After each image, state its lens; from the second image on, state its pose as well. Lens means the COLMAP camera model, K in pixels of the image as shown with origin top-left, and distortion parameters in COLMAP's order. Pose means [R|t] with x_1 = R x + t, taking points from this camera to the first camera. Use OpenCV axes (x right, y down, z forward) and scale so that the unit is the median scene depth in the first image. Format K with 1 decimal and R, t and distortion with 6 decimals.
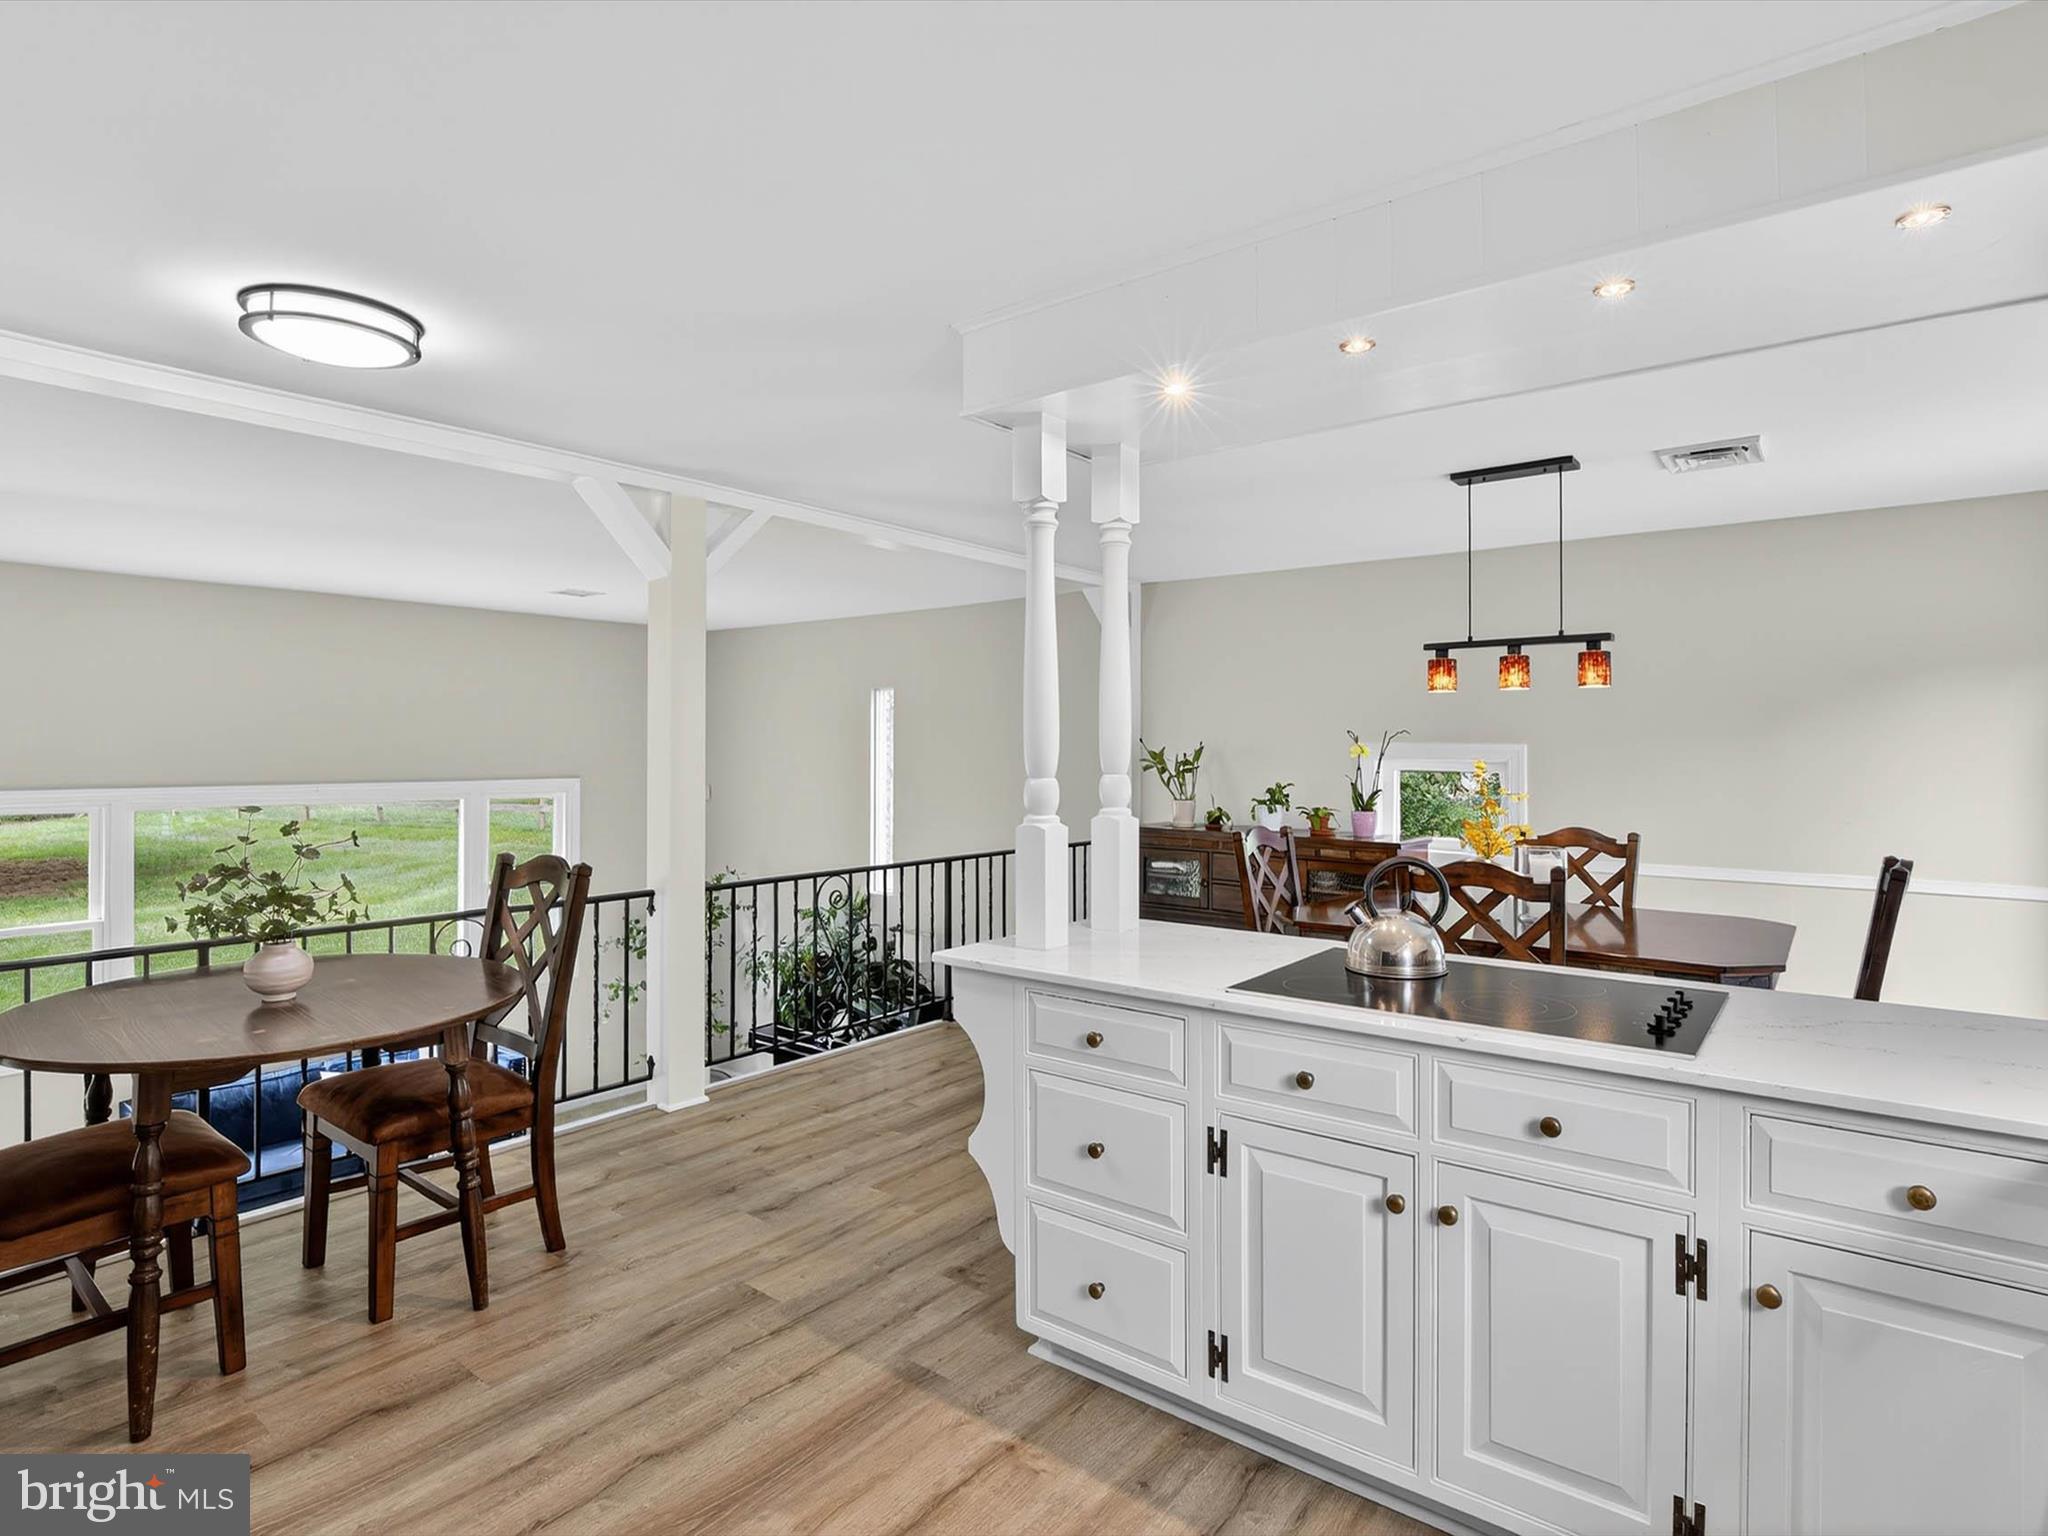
lens RADIAL K [[1067.5, 0, 1025.0], [0, 1067.5, 744.3], [0, 0, 1]] dist [-0.020915, -0.000352]
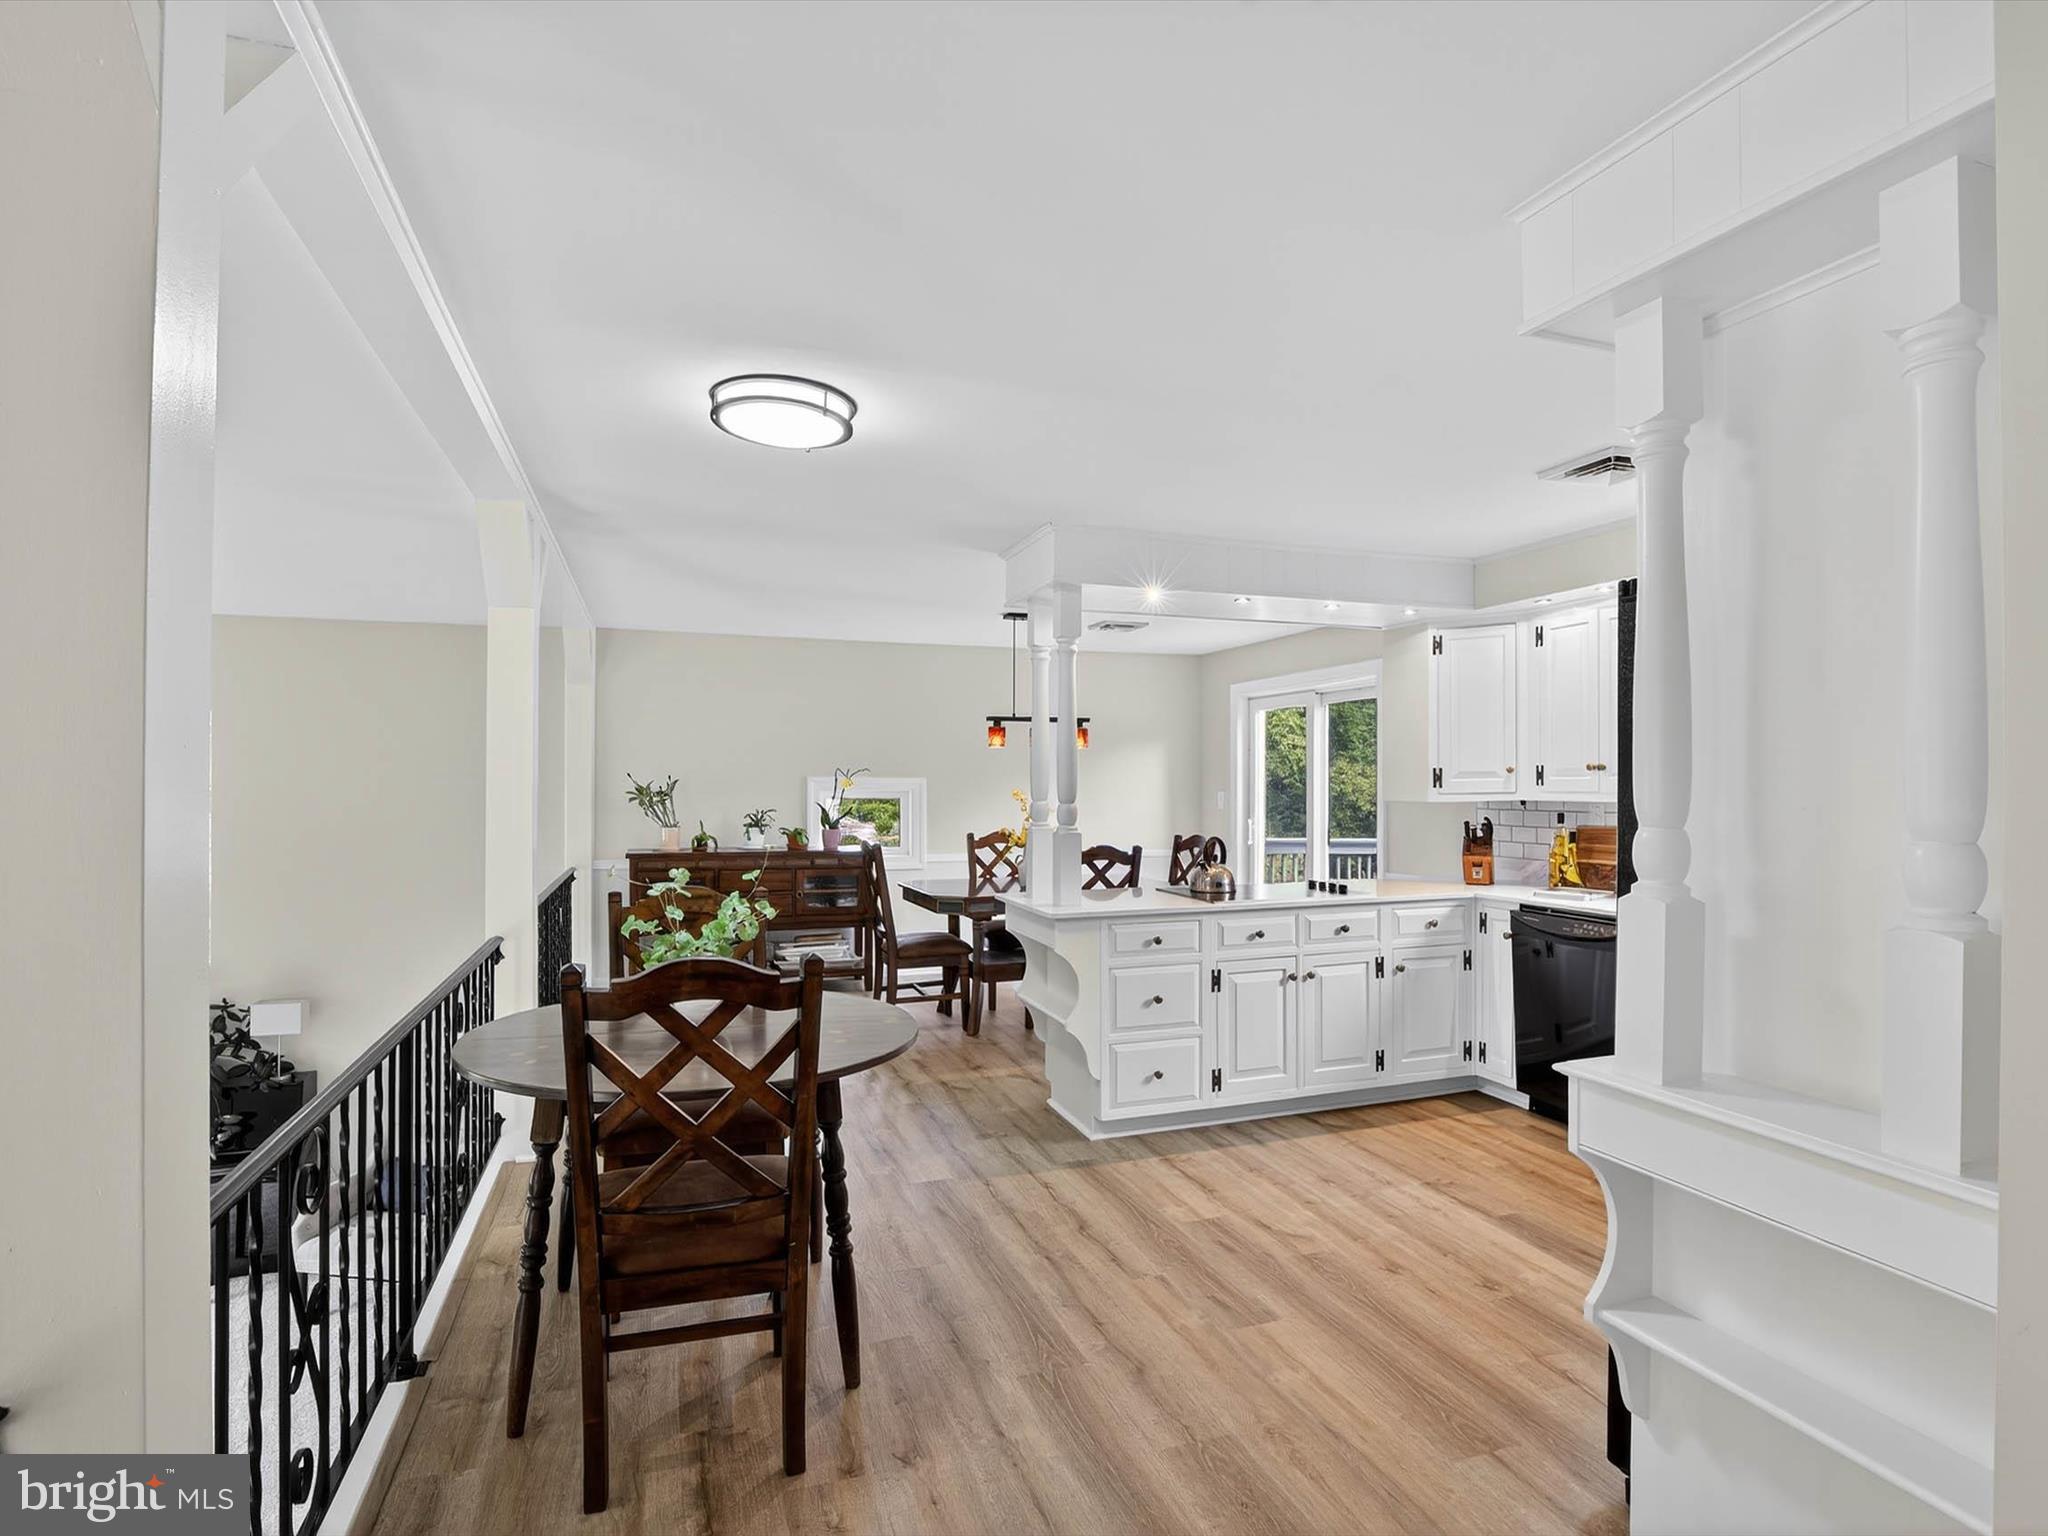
lens RADIAL K [[1058.6, 0, 1028.5], [0, 1058.6, 773.8], [0, 0, 1]] dist [-0.019914, -0.001153]
pose [[0.537270, 0.001911, 0.843408, -1.541384], [-0.002170, 0.999997, -0.000884, -0.013673], [-0.843407, -0.001355, 0.537273, 0.181724]]
